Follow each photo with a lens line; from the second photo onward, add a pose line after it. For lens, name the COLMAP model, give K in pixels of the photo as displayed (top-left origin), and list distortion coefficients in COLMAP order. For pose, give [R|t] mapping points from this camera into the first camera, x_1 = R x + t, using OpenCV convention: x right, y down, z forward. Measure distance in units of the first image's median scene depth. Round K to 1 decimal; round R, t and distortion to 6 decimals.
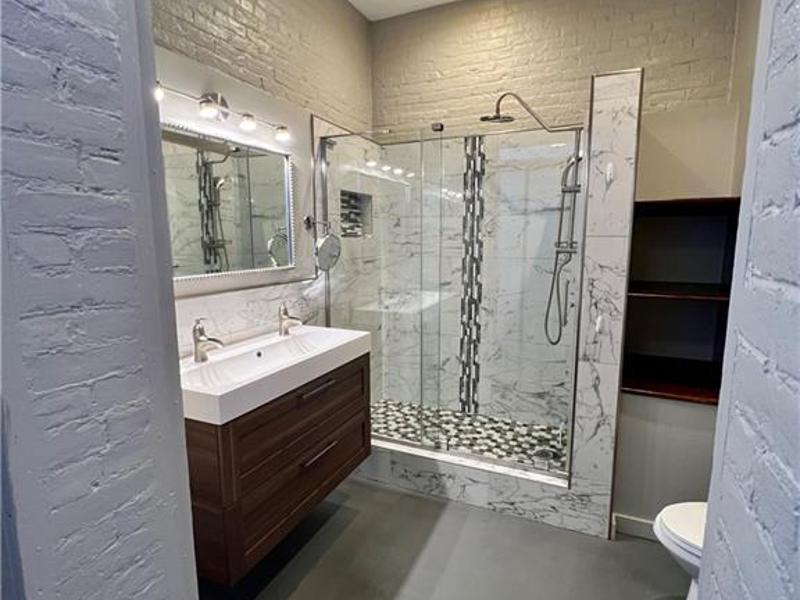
lens RADIAL K [[427.1, 0, 402.8], [0, 427.1, 300.2], [0, 0, 1]] dist [-0.002082, -0.000135]
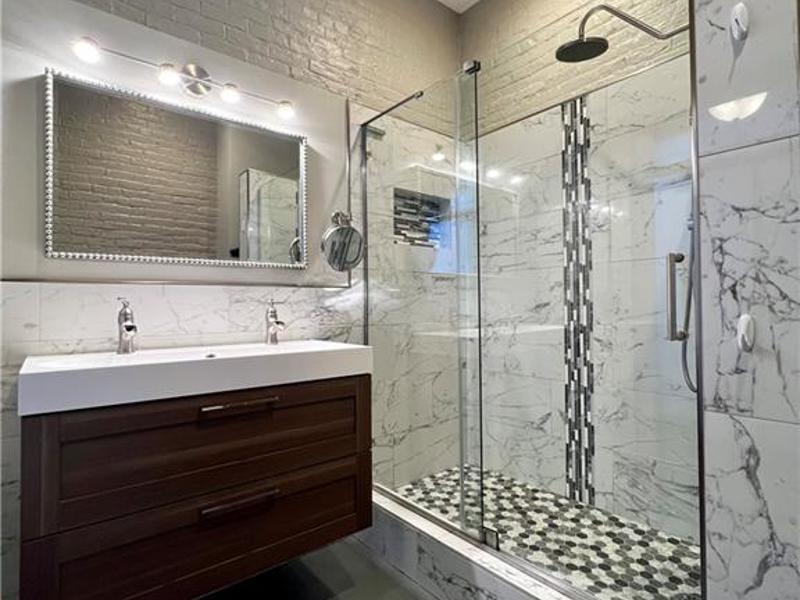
lens RADIAL K [[427.1, 0, 404.5], [0, 427.1, 300.3], [0, 0, 1]] dist [-0.002082, -0.000135]
pose [[0.898175, -0.012503, -0.439460, 0.233970], [-0.056897, 0.987883, -0.144392, 0.078995], [0.435940, 0.154693, 0.886581, 0.294937]]
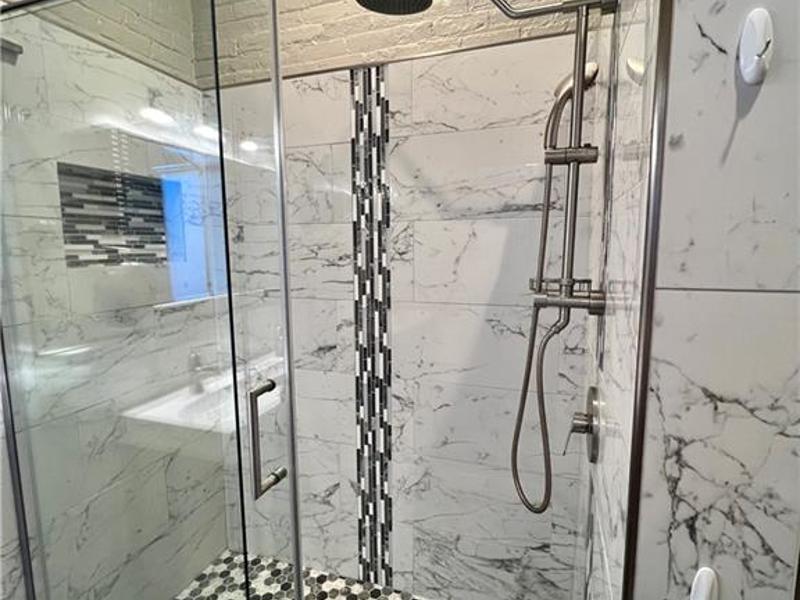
lens RADIAL K [[428.0, 0, 405.0], [0, 428.0, 300.1], [0, 0, 1]] dist [-0.000931, -0.002012]
pose [[0.995519, -0.014291, 0.093480, 0.167718], [0.016411, 0.999624, -0.021948, -0.096682], [-0.093131, 0.023384, 0.995379, 0.516170]]
